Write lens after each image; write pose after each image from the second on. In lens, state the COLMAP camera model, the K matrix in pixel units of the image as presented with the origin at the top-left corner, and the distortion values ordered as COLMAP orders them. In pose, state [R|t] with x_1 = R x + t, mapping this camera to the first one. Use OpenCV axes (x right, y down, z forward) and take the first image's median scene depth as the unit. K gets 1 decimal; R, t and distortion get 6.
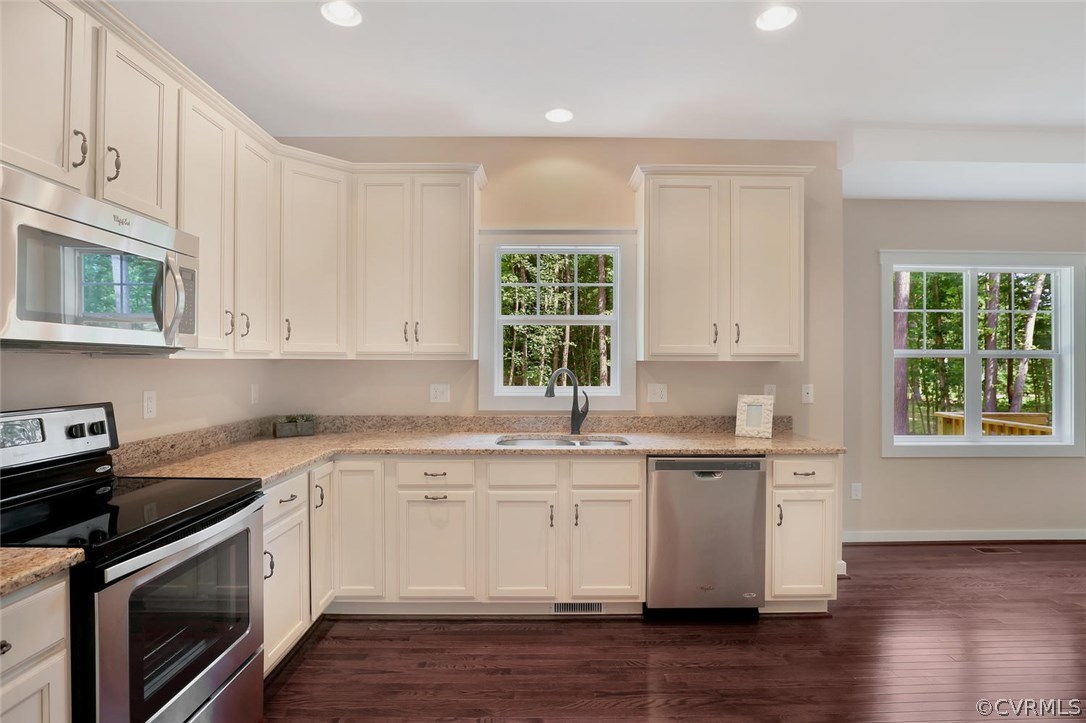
lens RADIAL K [[545.9, 0, 549.4], [0, 545.9, 362.2], [0, 0, 1]] dist [-0.026453, 0.001562]
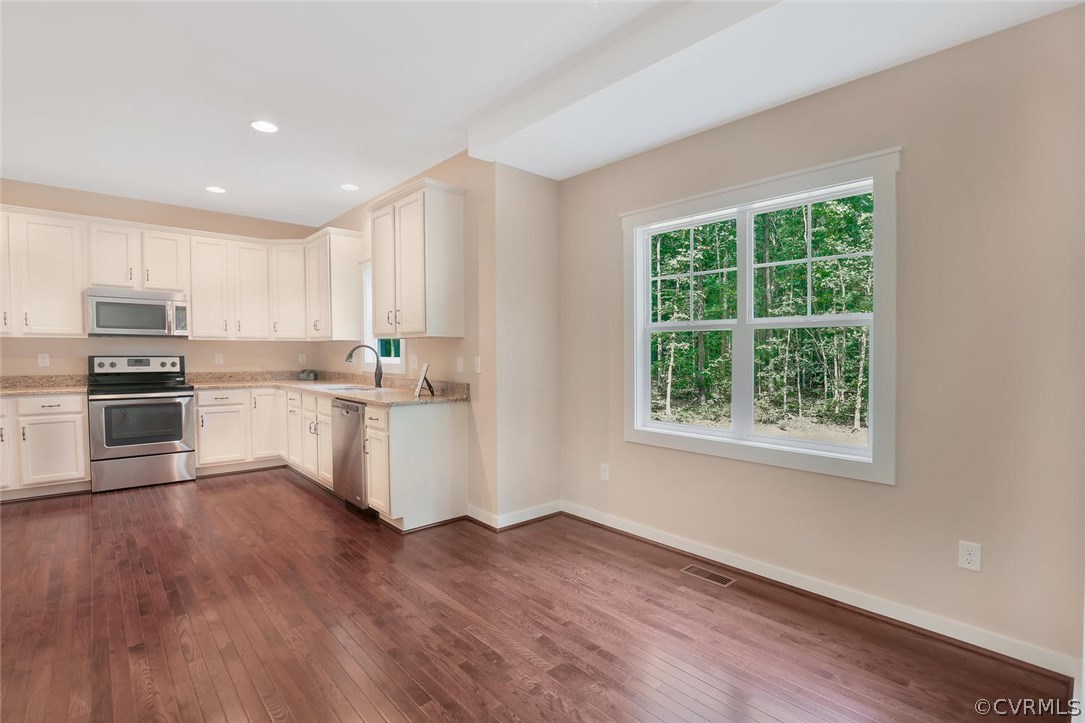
lens RADIAL K [[507.8, 0, 552.1], [0, 507.8, 364.4], [0, 0, 1]] dist [-0.023796, 0.000180]
pose [[0.671119, 0.018191, -0.741127, 1.433730], [-0.002598, 0.999750, 0.022186, 0.033699], [0.741345, -0.012964, 0.670998, 0.401161]]
